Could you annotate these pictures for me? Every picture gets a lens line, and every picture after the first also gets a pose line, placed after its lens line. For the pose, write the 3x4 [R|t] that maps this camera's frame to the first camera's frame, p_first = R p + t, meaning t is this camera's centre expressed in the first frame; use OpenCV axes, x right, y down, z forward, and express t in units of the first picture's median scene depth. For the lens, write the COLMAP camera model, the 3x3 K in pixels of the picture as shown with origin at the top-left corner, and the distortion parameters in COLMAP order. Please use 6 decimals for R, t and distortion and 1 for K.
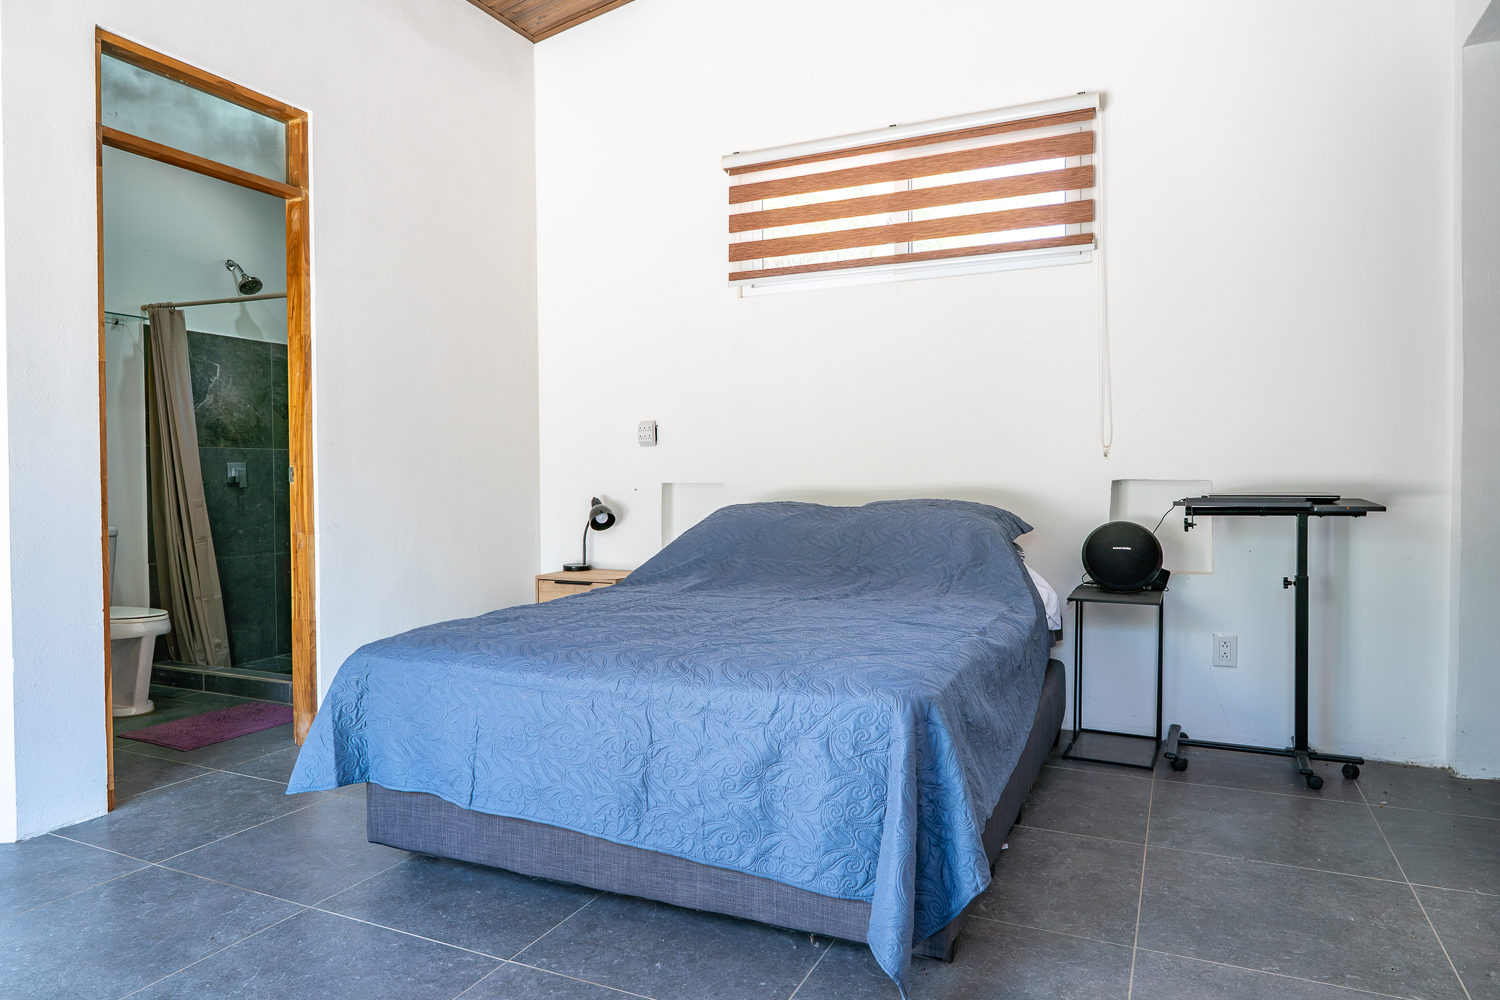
lens RADIAL K [[926.4, 0, 750.7], [0, 926.4, 497.4], [0, 0, 1]] dist [-0.003180, -0.005481]
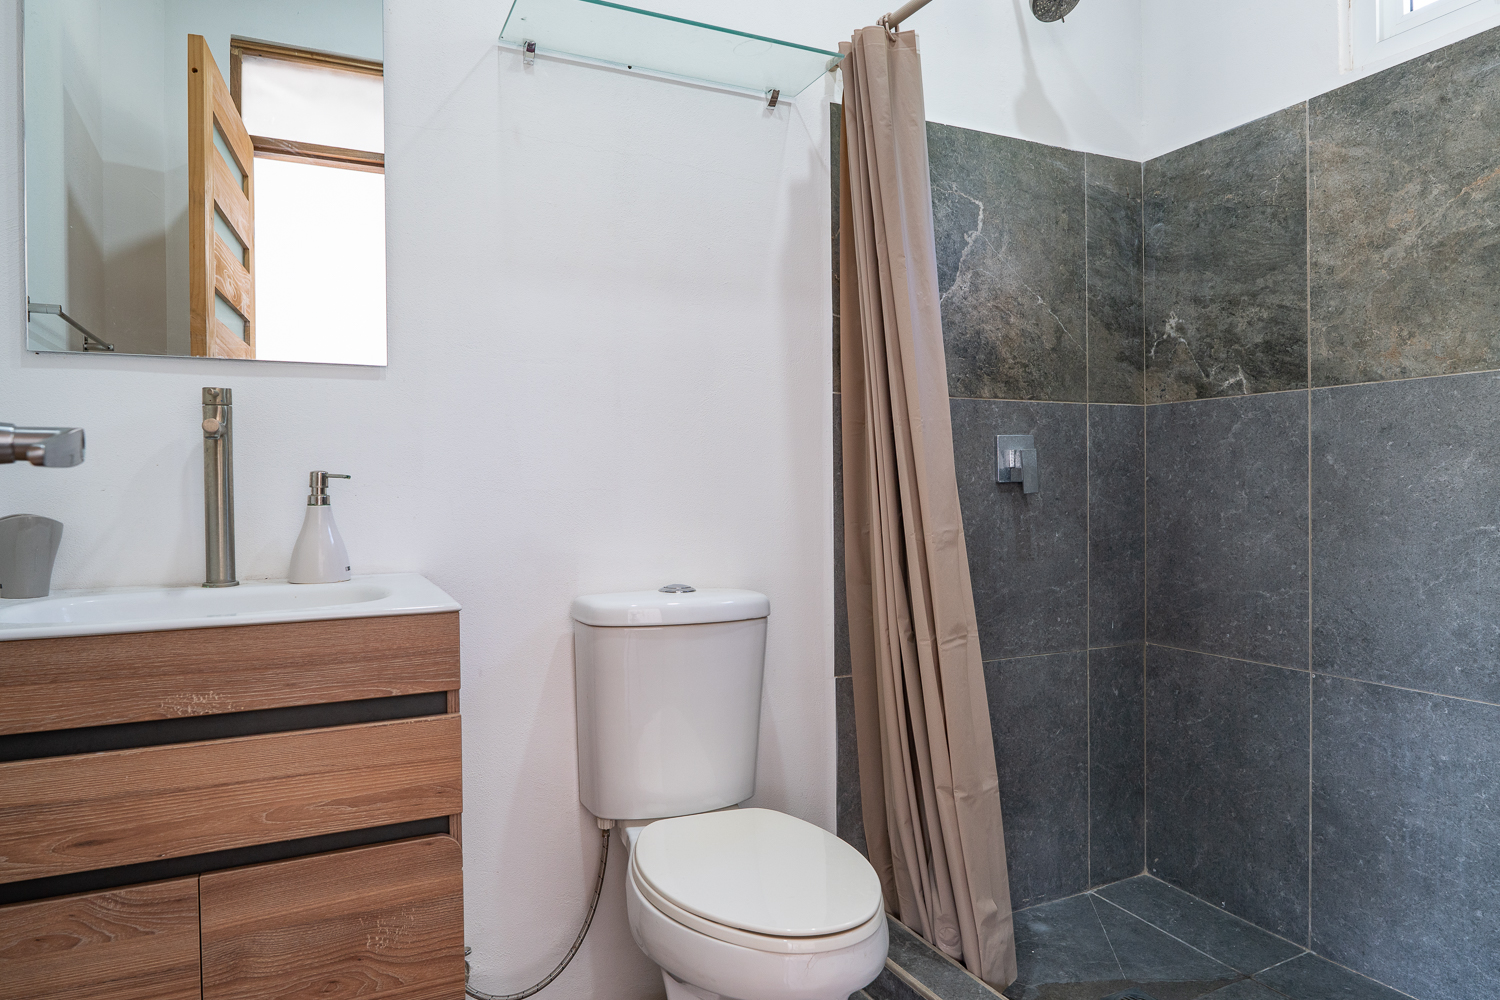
lens RADIAL K [[926.4, 0, 750.7], [0, 926.4, 497.4], [0, 0, 1]] dist [-0.003180, -0.005481]
pose [[0.778635, 0.008888, -0.627415, -0.395082], [-0.009196, 0.999954, 0.002753, -0.009351], [0.627410, 0.003626, 0.778681, 0.611749]]
